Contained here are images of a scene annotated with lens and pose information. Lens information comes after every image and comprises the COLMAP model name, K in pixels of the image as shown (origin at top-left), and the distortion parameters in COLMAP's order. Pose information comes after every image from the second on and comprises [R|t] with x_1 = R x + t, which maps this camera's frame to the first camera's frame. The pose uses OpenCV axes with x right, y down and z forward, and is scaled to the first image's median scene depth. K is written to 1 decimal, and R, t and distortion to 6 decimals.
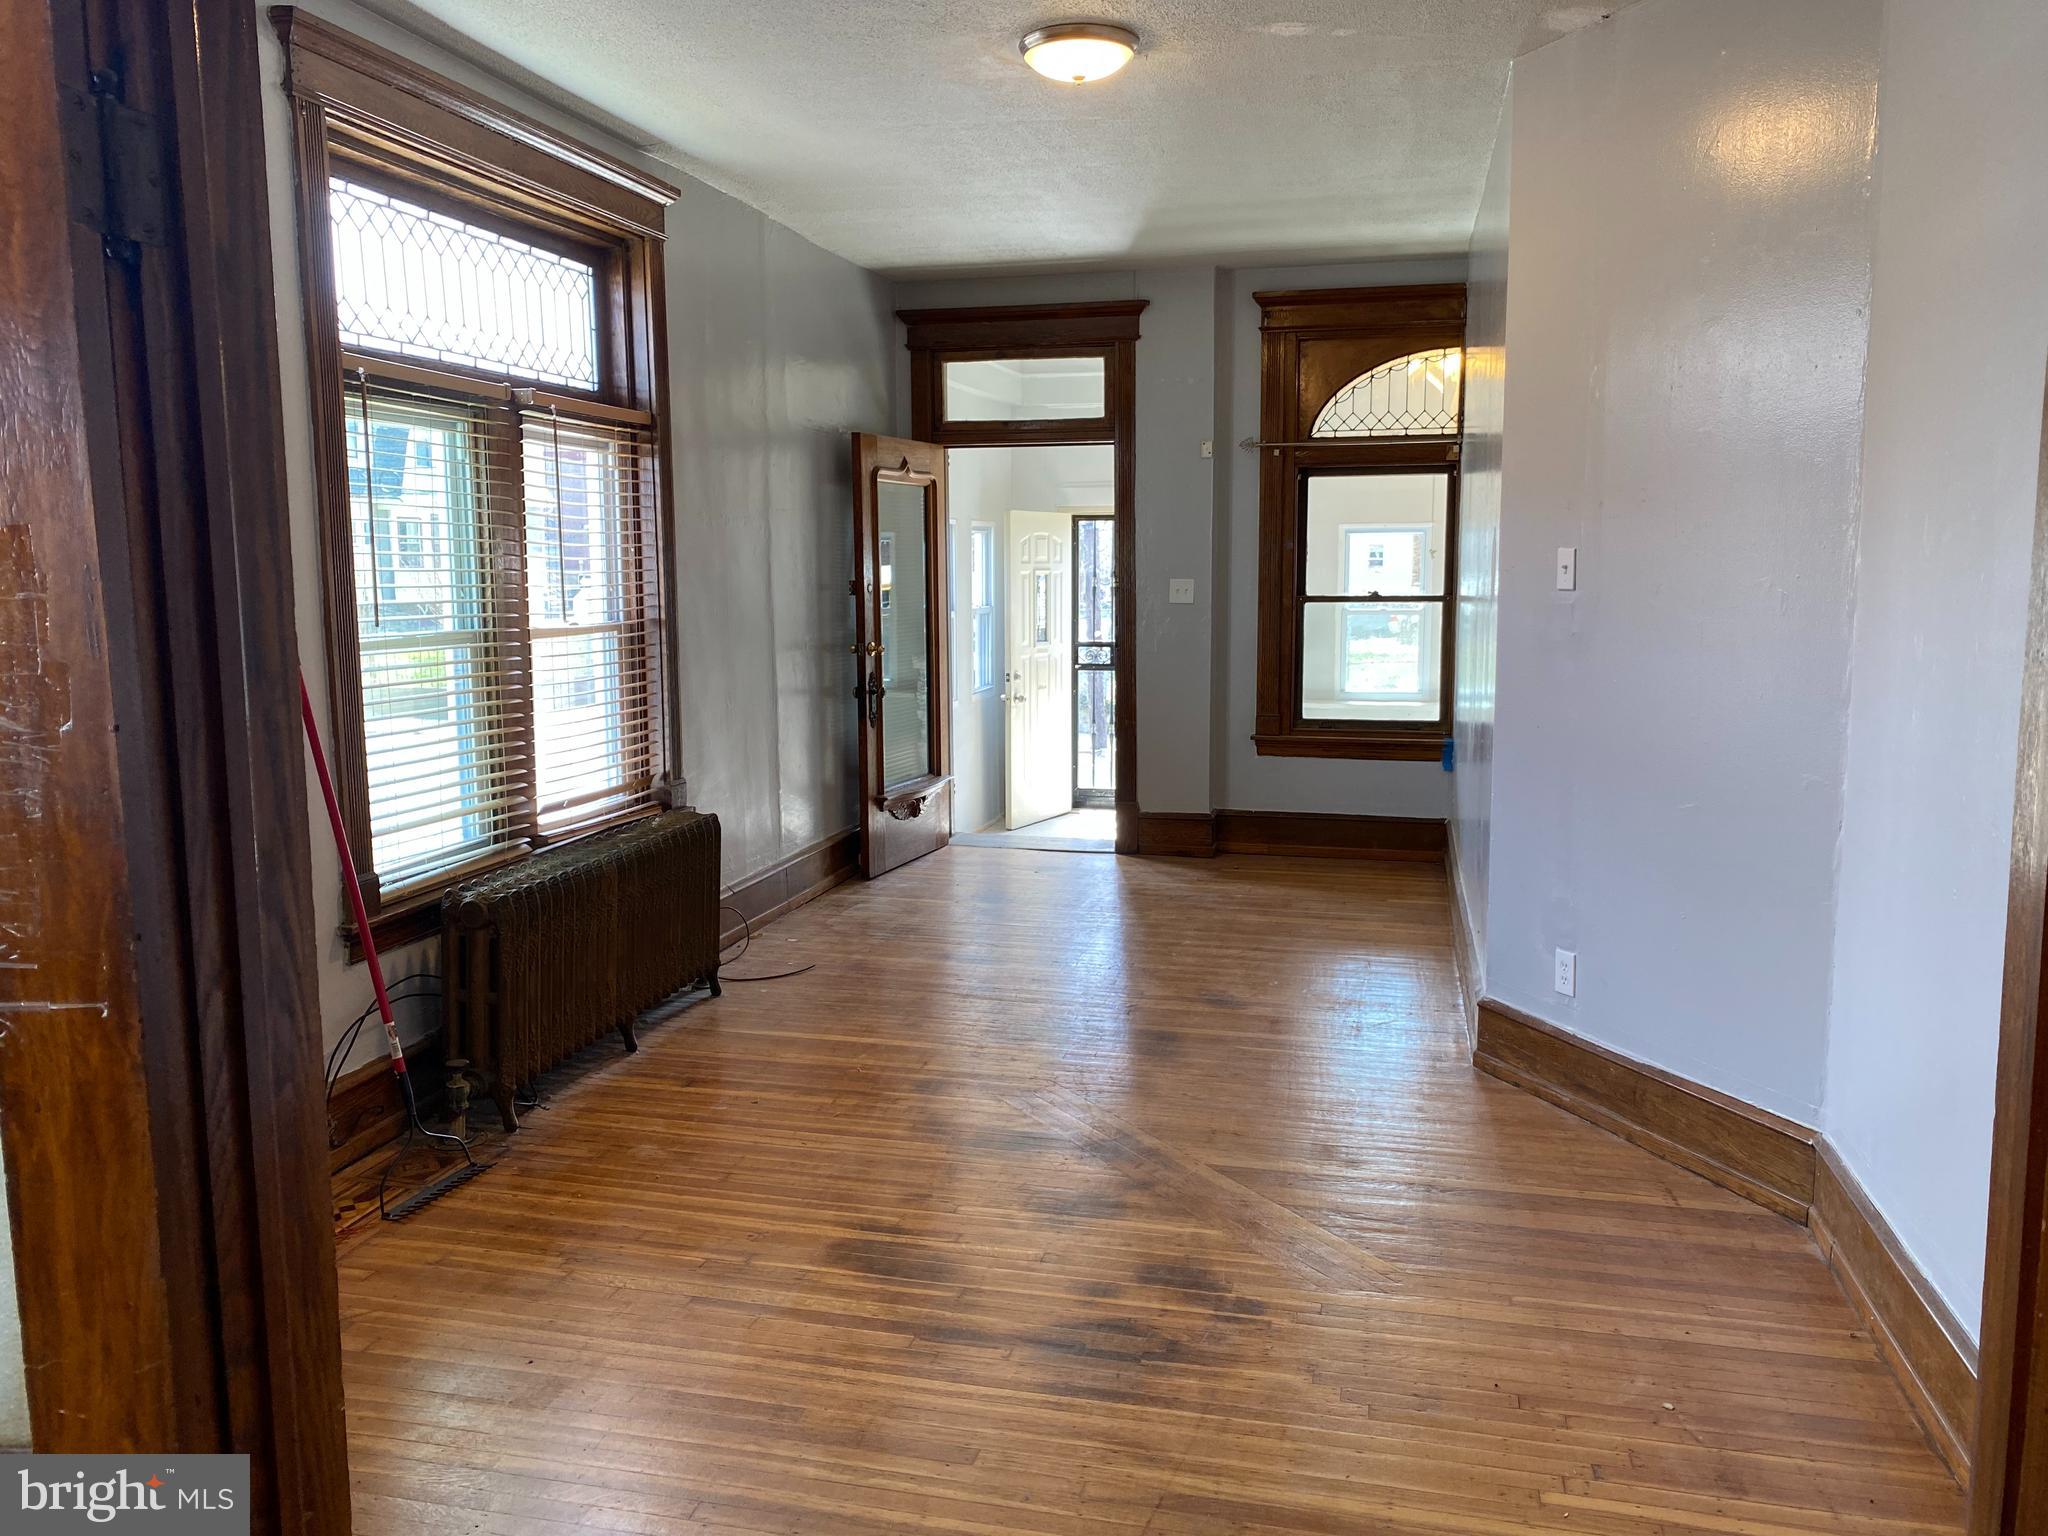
lens RADIAL K [[1543.9, 0, 1035.9], [0, 1543.9, 751.0], [0, 0, 1]] dist [0.036957, -0.038795]
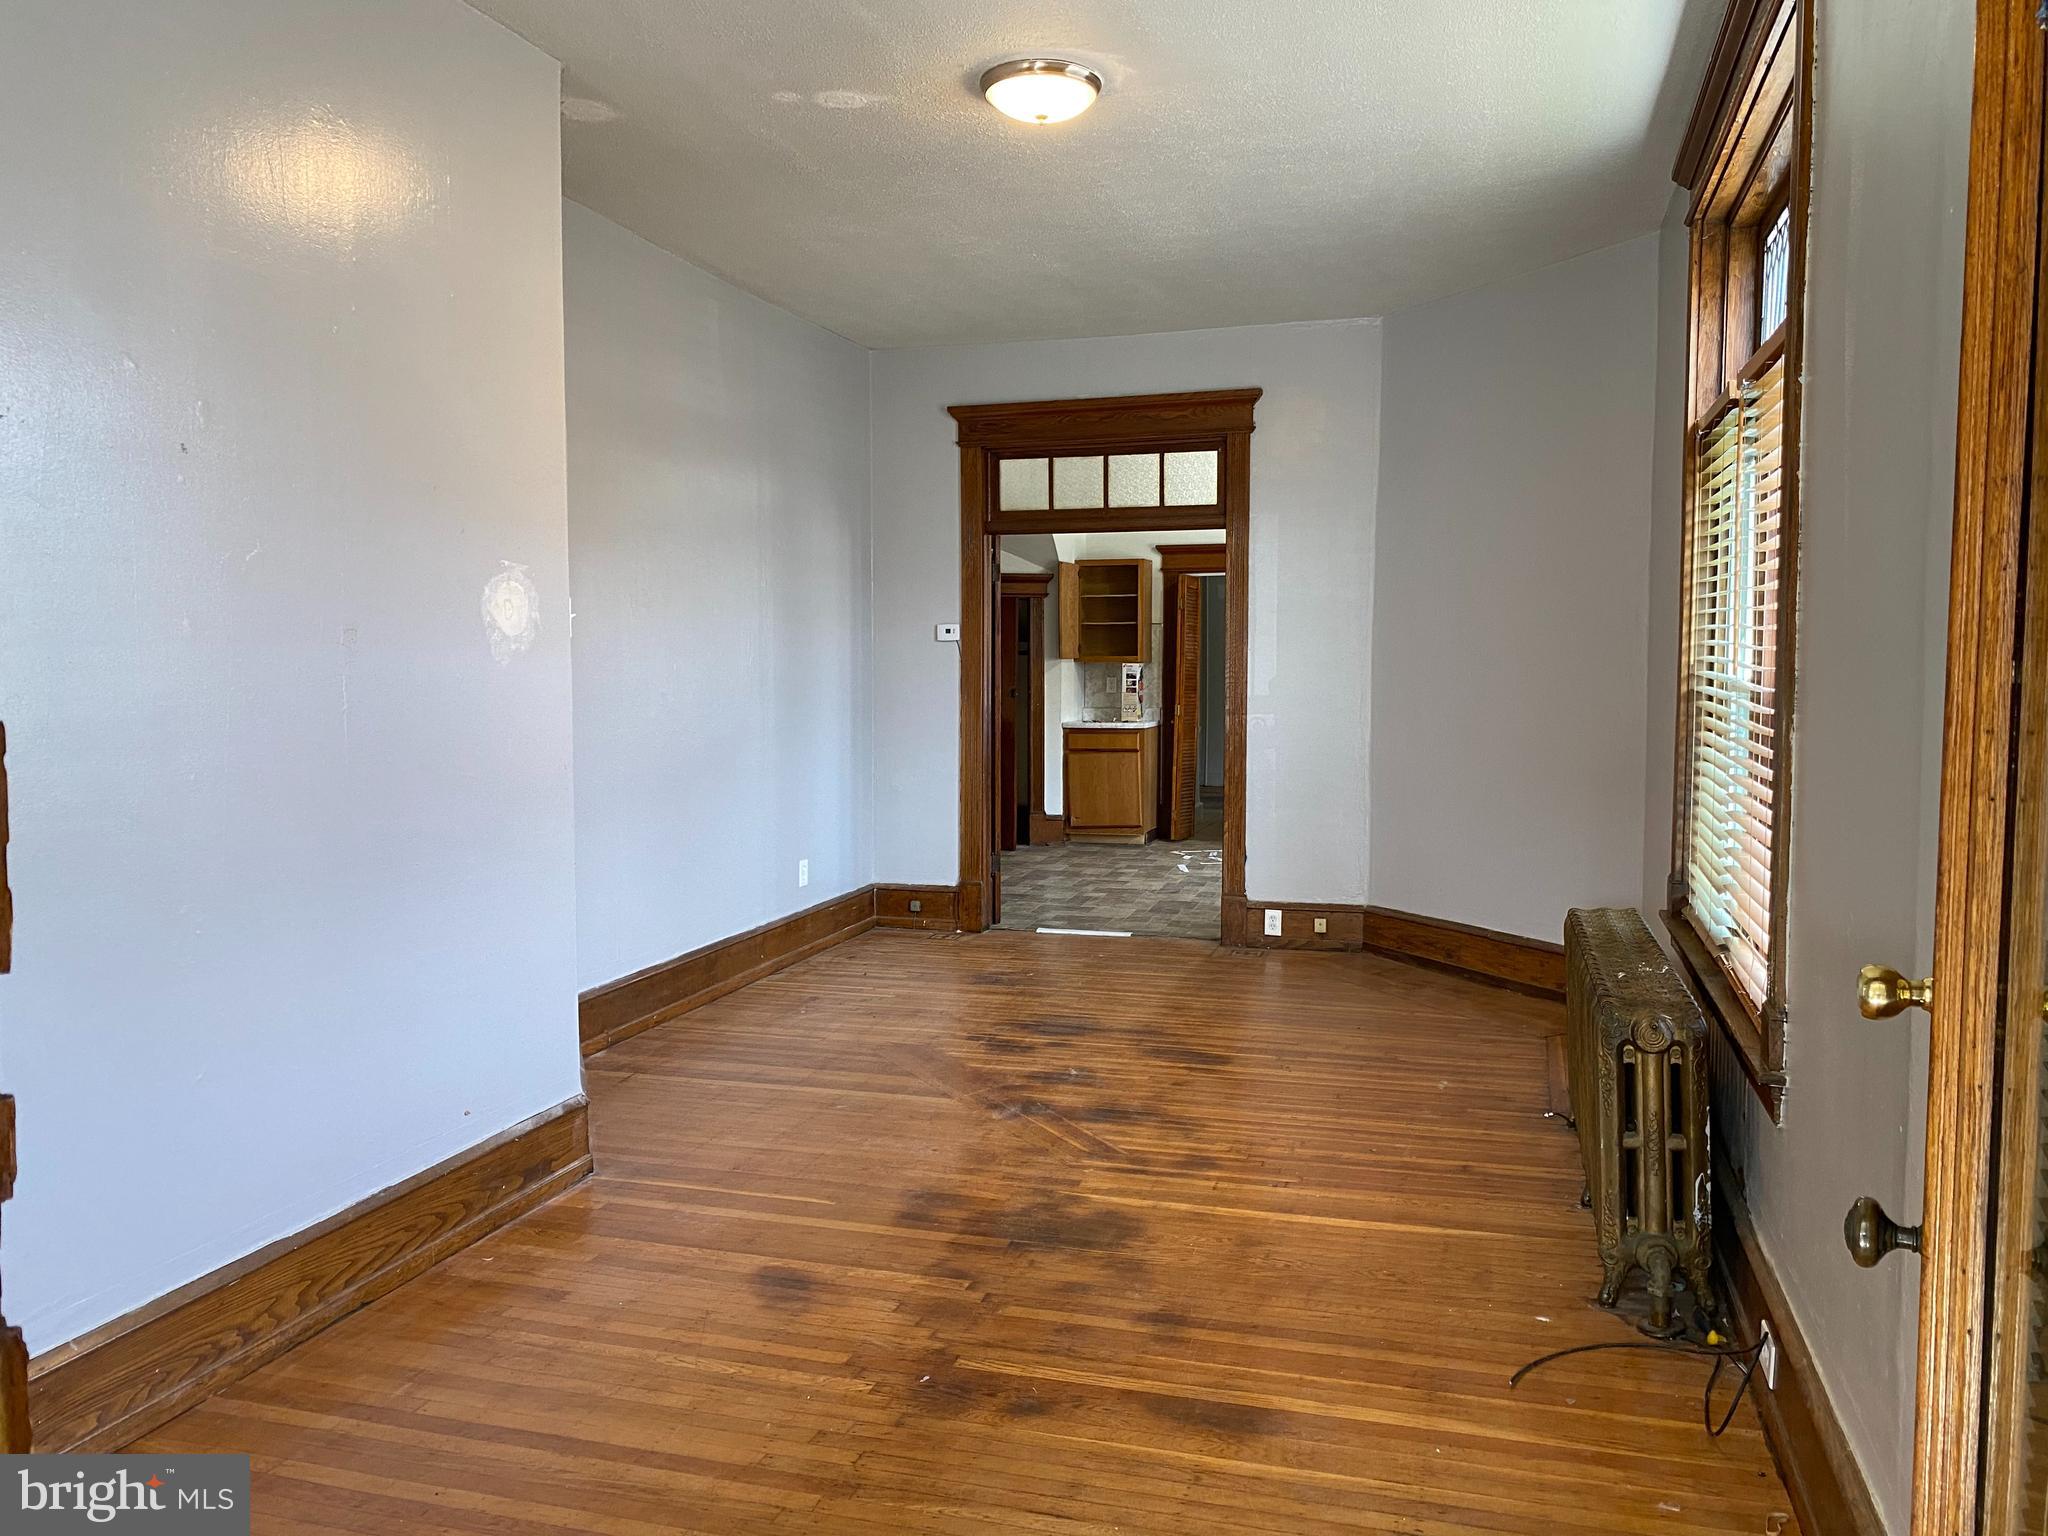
lens RADIAL K [[1543.9, 0, 1026.7], [0, 1543.9, 767.7], [0, 0, 1]] dist [0.036957, -0.038795]
pose [[-0.997961, 0.004808, 0.063643, -0.011790], [0.016917, 0.981420, 0.191125, -0.097230], [-0.061542, 0.191812, -0.979500, 0.916355]]
